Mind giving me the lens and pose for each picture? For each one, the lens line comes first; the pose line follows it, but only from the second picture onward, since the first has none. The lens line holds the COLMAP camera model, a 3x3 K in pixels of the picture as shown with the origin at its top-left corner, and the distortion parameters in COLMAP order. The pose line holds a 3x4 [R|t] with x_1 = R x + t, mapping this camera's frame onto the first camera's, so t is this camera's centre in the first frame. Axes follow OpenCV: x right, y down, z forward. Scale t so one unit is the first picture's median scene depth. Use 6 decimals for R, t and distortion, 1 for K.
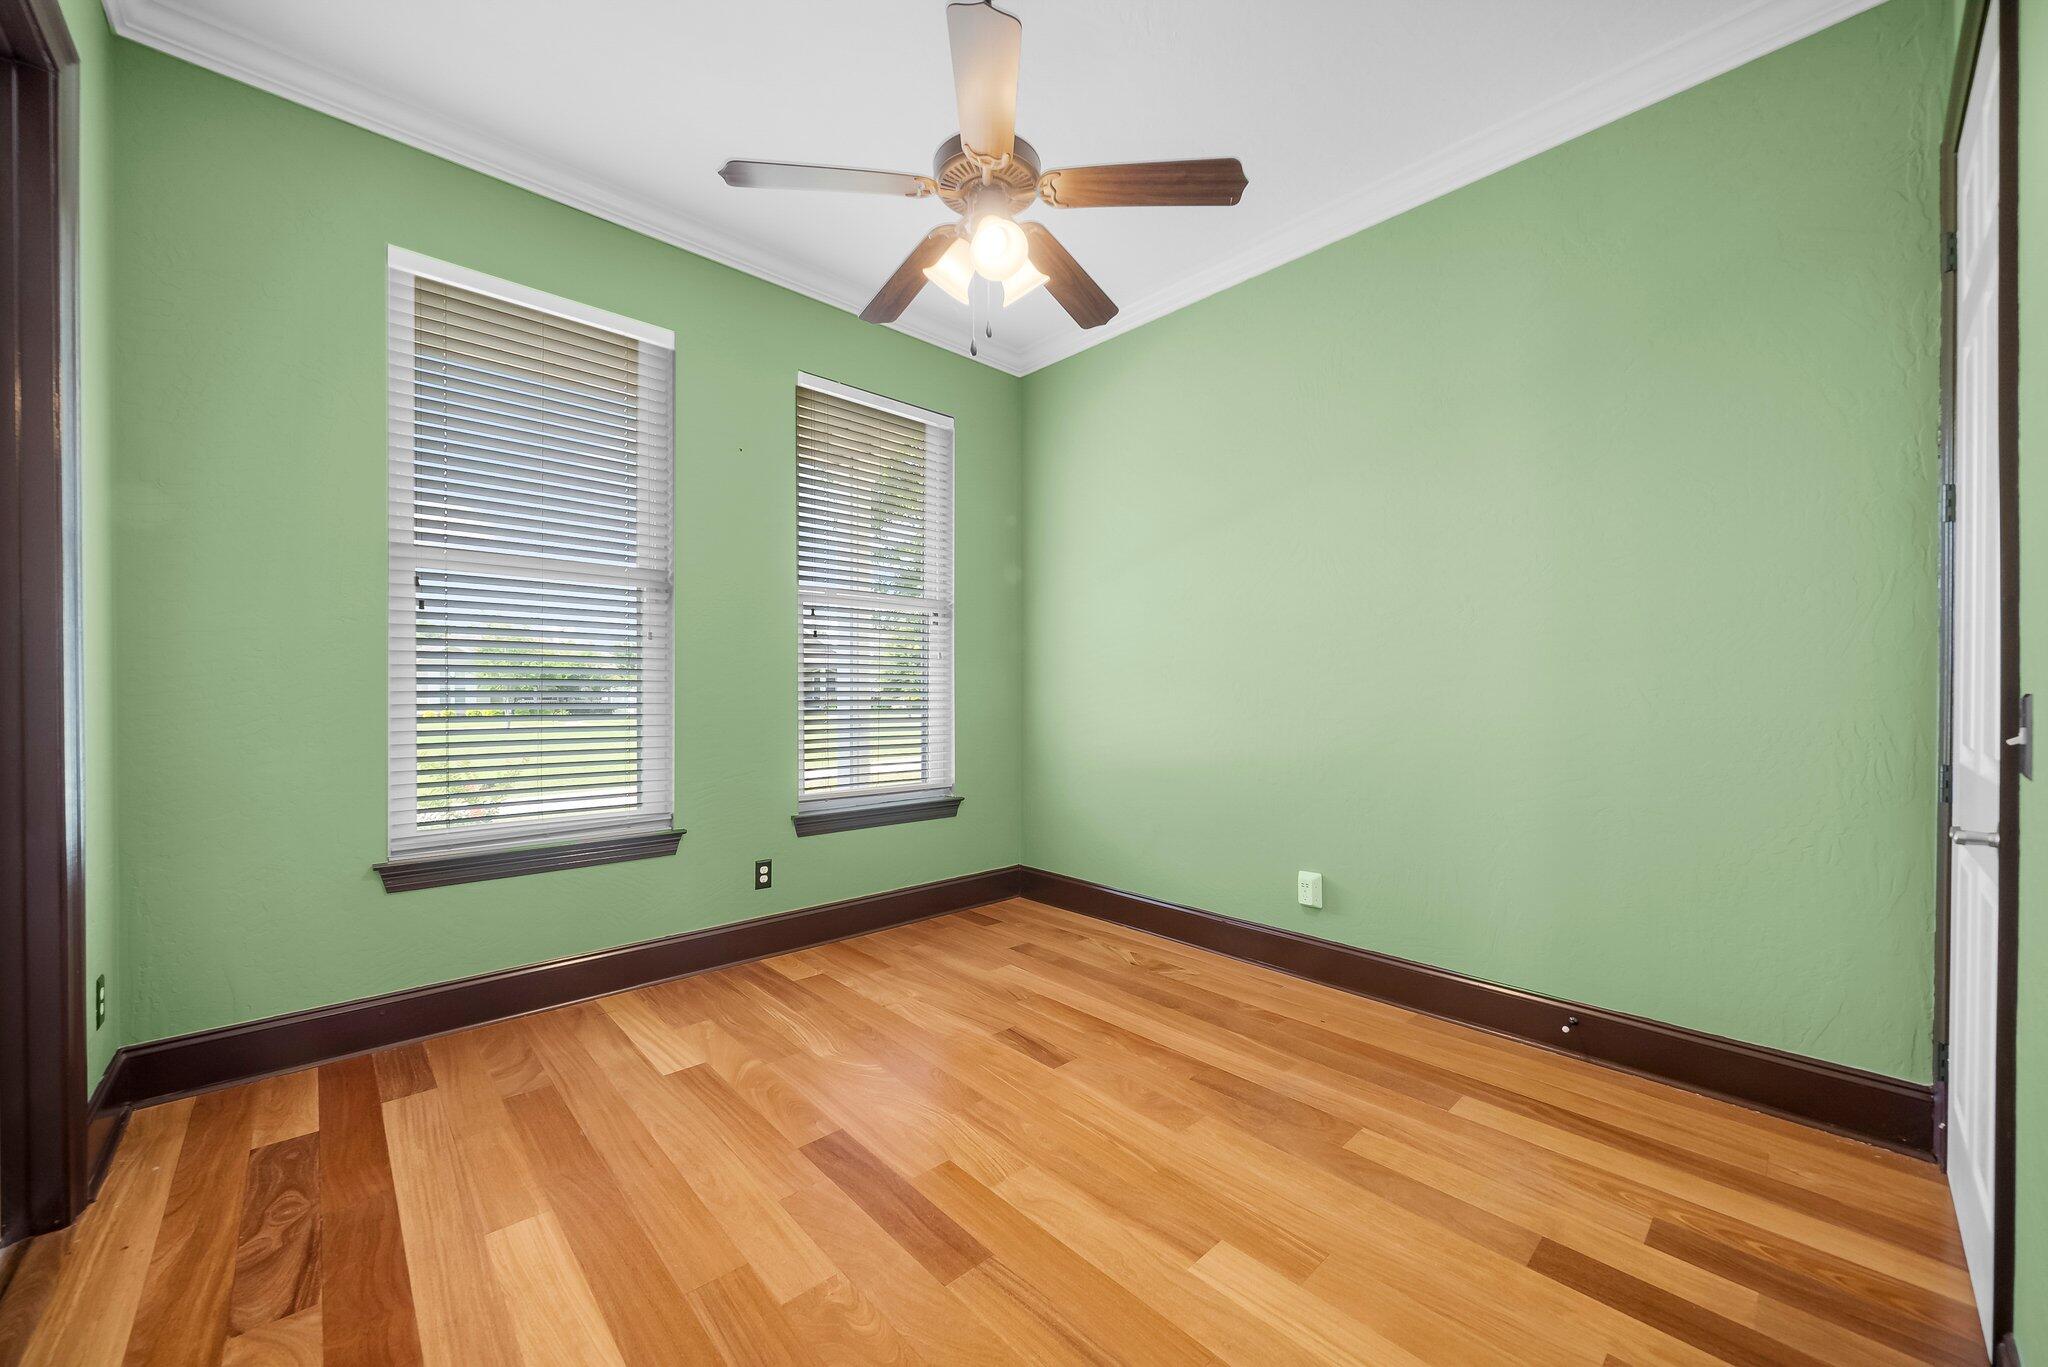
lens RADIAL K [[764.7, 0, 1024.7], [0, 764.7, 692.7], [0, 0, 1]] dist [-0.000020, 0.000000]
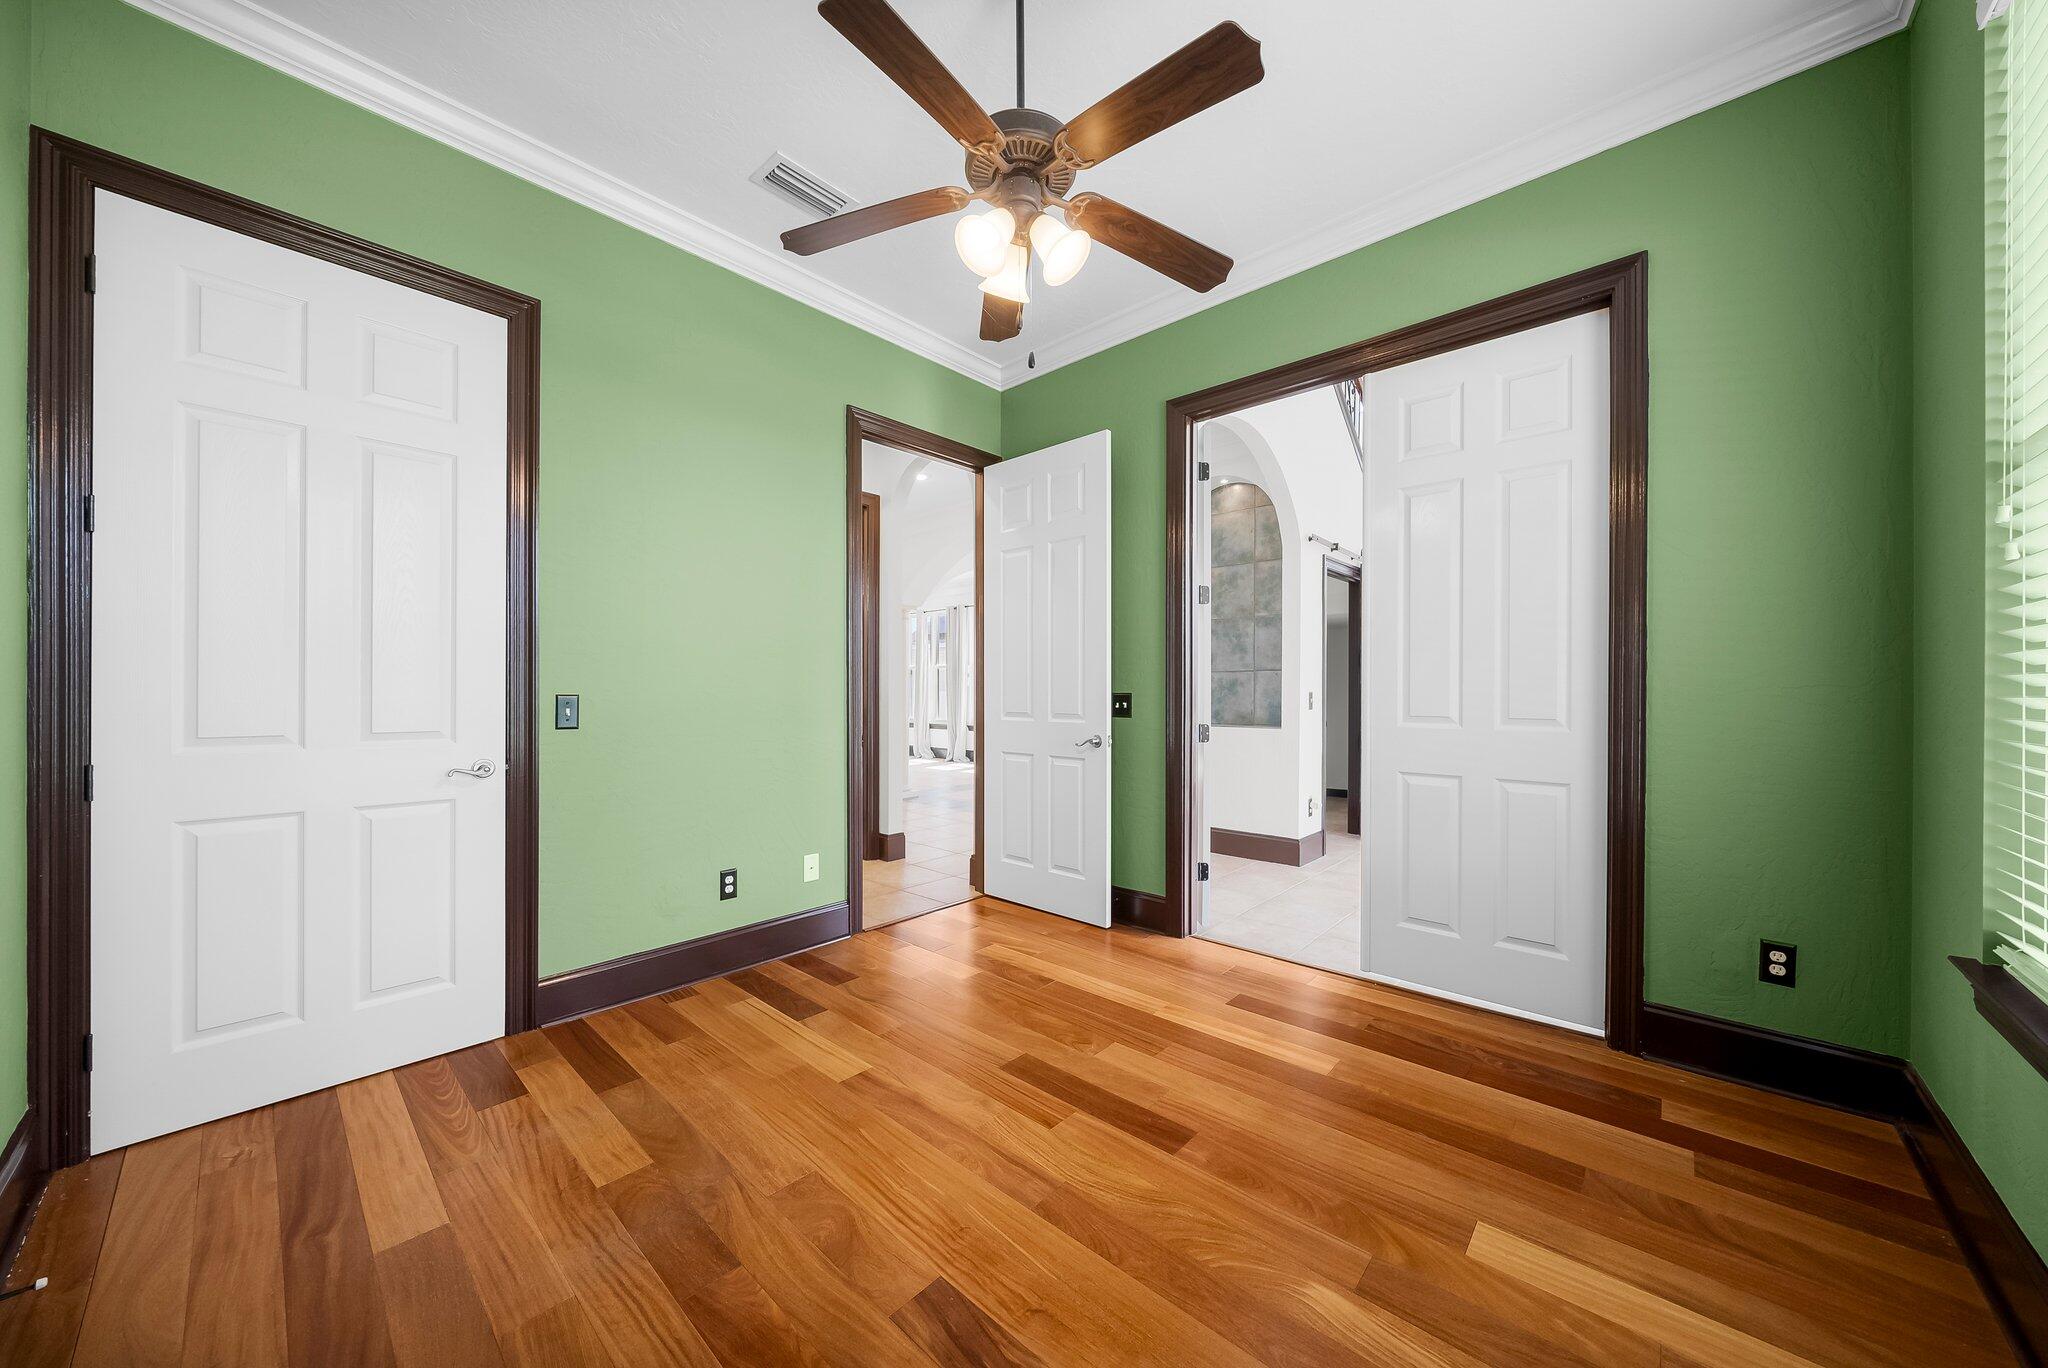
lens RADIAL K [[713.1, 0, 1025.1], [0, 713.1, 693.2], [0, 0, 1]] dist [-0.000170, -0.000056]
pose [[-0.996578, -0.002003, -0.082638, 0.021803], [-0.002017, 0.999998, 0.000089, -0.005030], [0.082637, 0.000256, -0.996580, 2.043002]]
